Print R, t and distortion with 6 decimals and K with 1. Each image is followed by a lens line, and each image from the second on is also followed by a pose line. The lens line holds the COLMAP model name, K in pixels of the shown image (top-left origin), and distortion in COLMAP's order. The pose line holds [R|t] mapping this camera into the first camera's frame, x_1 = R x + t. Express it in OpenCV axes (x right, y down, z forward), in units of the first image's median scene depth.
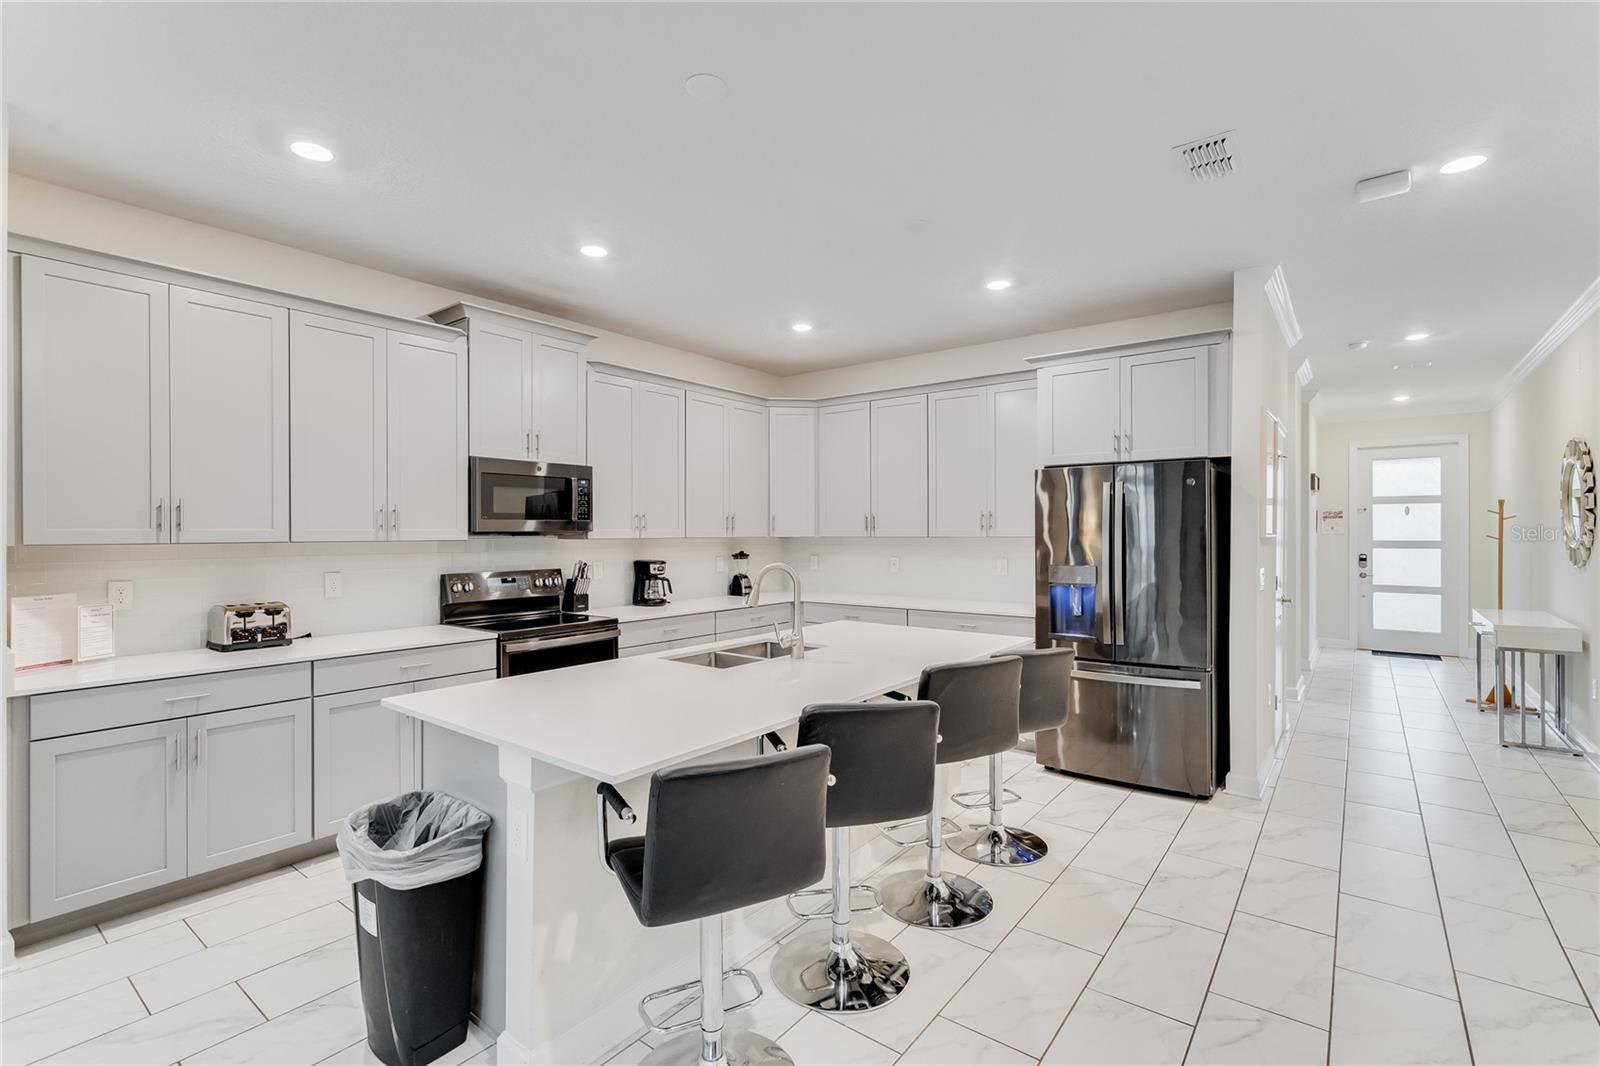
lens RADIAL K [[736.1, 0, 800.0], [0, 736.1, 533.0], [0, 0, 1]] dist [0.009153, 0.000143]
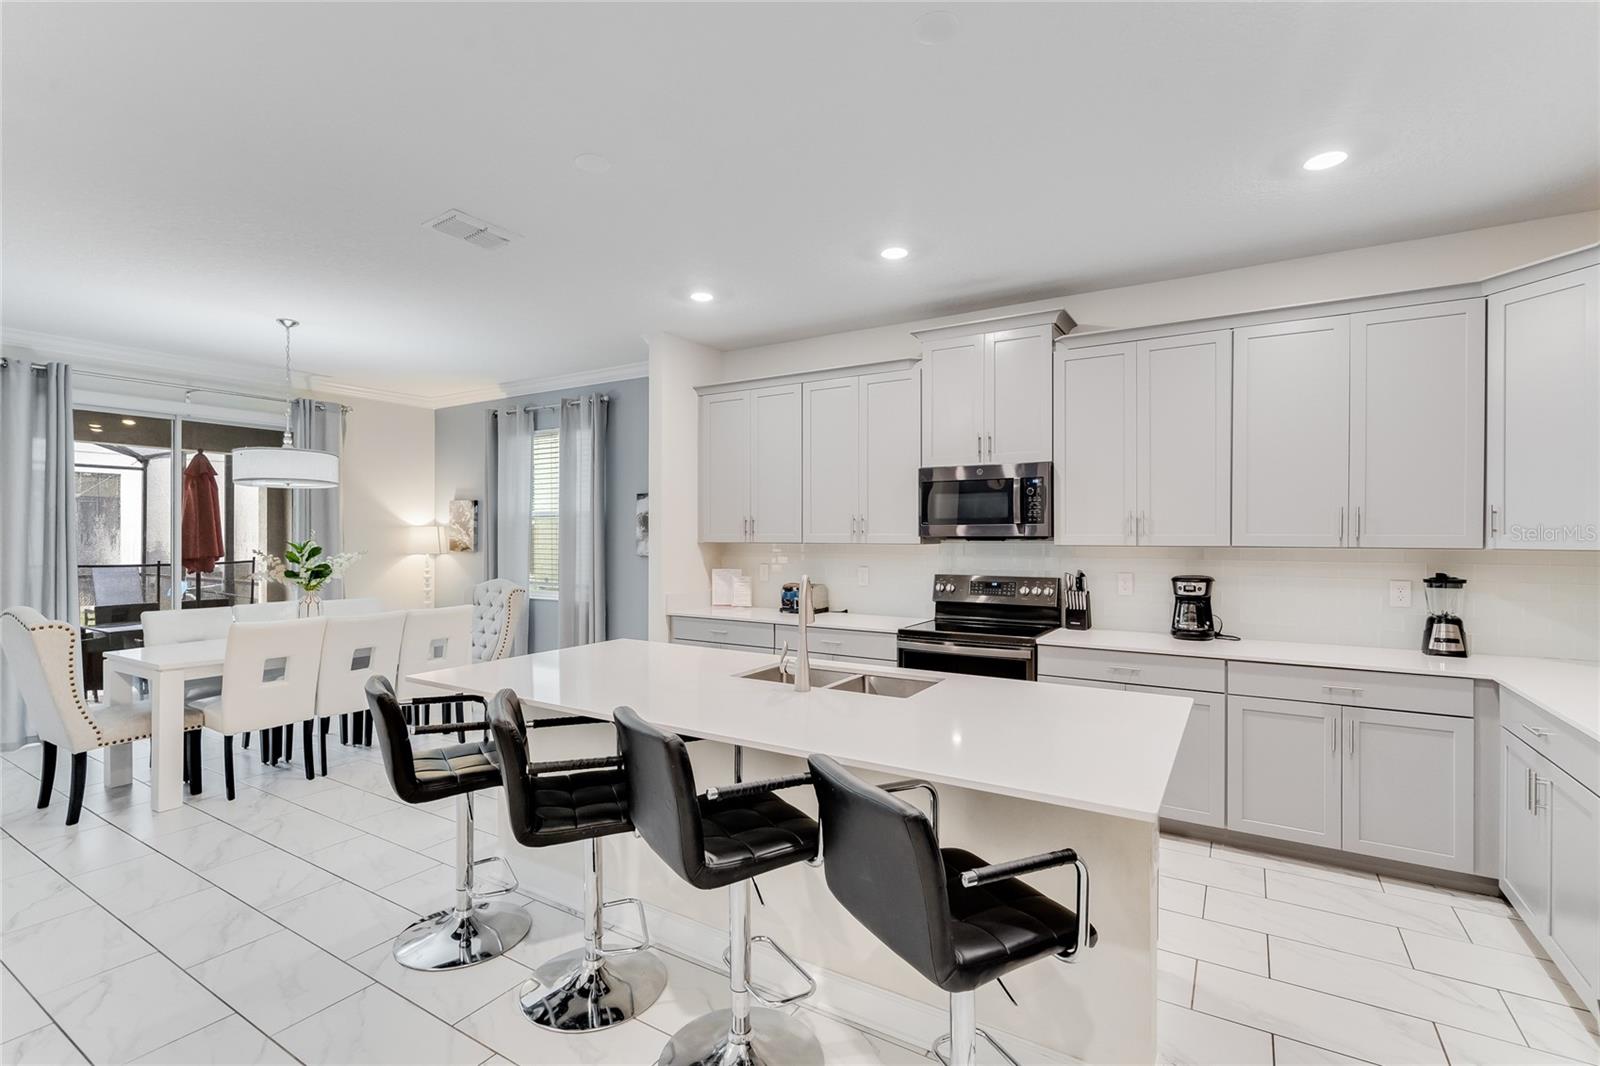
lens RADIAL K [[725.9, 0, 800.3], [0, 725.9, 547.8], [0, 0, 1]] dist [-0.000269, 0.000446]
pose [[0.112158, 0.018989, -0.993509, 0.517023], [-0.003714, 0.999818, 0.018690, -0.003762], [0.993683, 0.001594, 0.112208, 0.588870]]
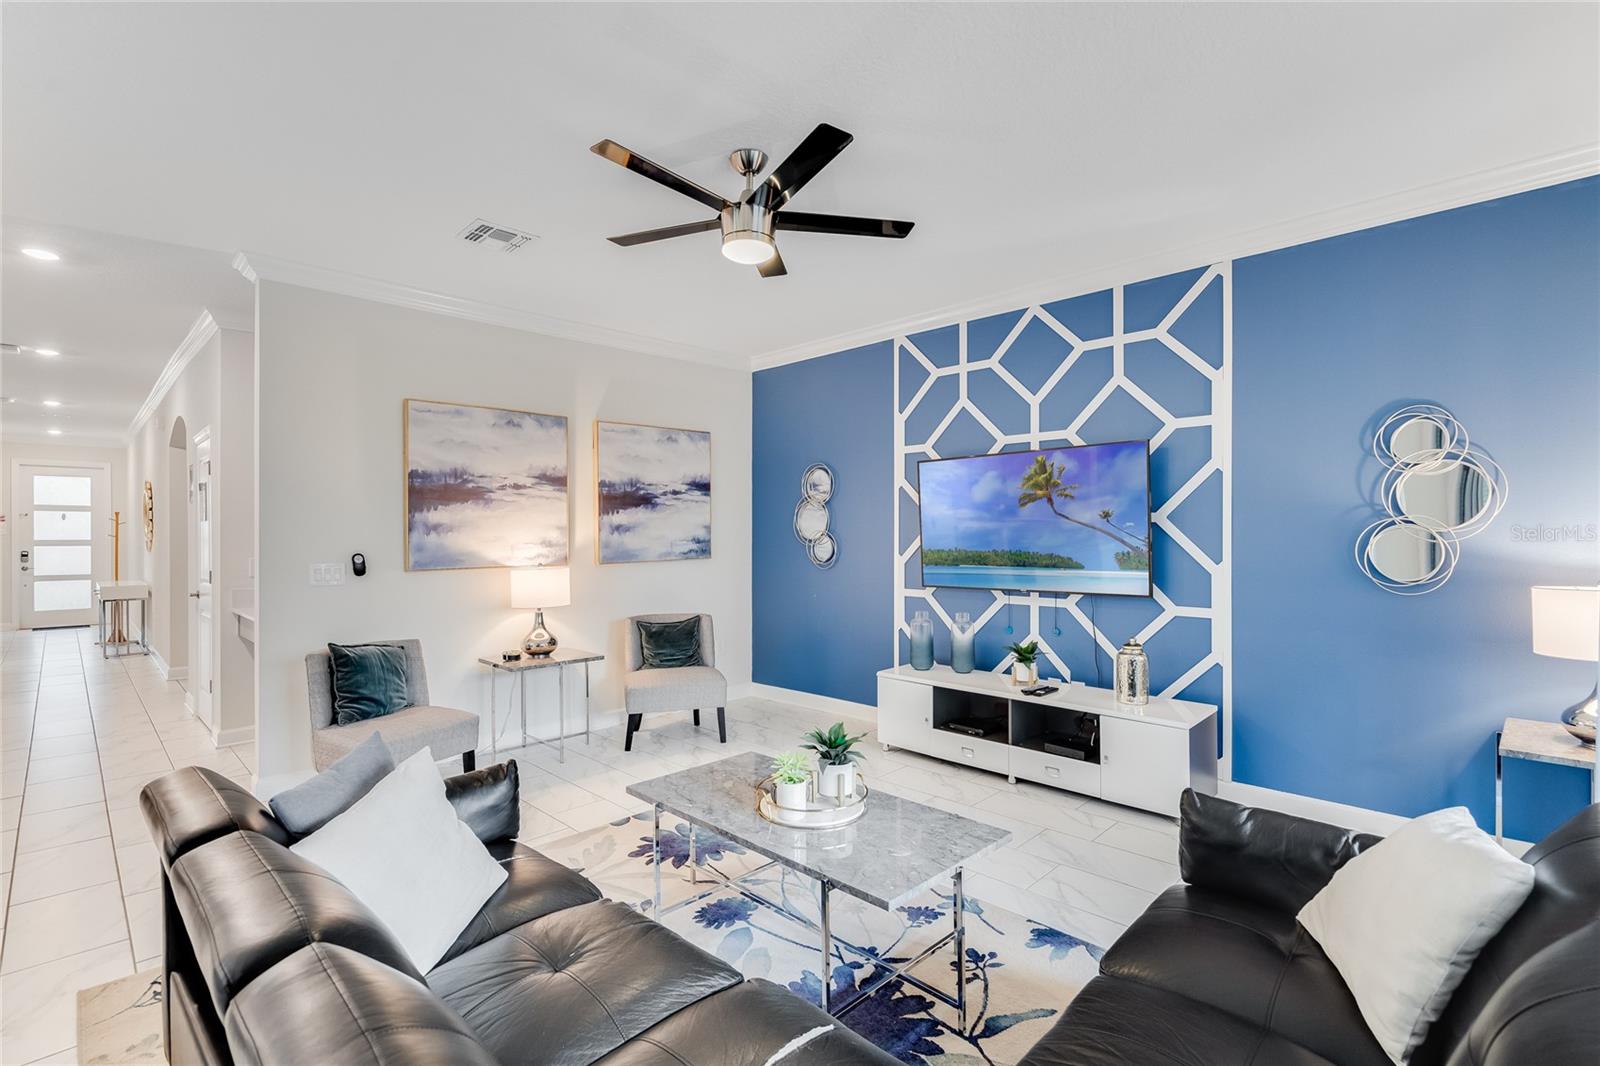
lens RADIAL K [[732.8, 0, 790.1], [0, 732.8, 525.7], [0, 0, 1]] dist [-0.002365, 0.001455]
pose [[0.130947, 0.006513, 0.991368, -0.501660], [0.007270, 0.999945, -0.007530, 0.008079], [-0.991363, 0.008194, 0.130893, -0.757612]]
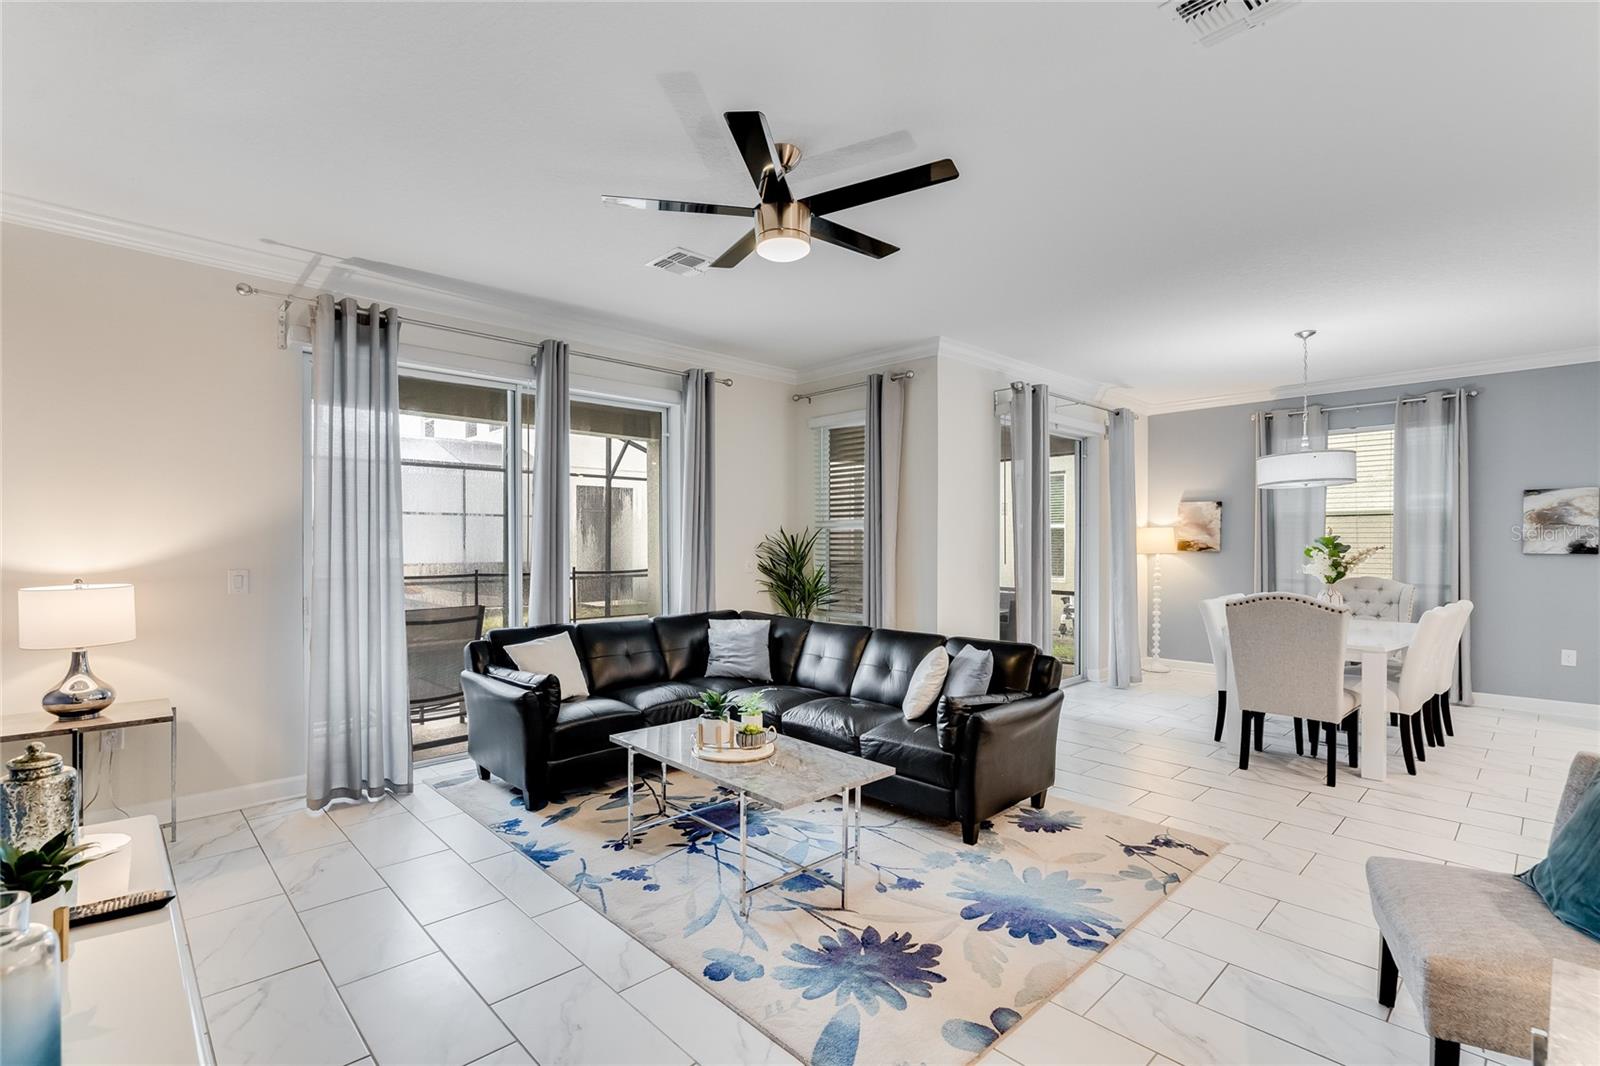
lens RADIAL K [[725.9, 0, 800.3], [0, 725.9, 547.8], [0, 0, 1]] dist [-0.000269, 0.000446]
pose [[-0.148433, 0.008952, -0.988882, 0.609105], [-0.000019, 0.999959, 0.009055, 0.013043], [0.988922, 0.001363, -0.148427, -0.554929]]
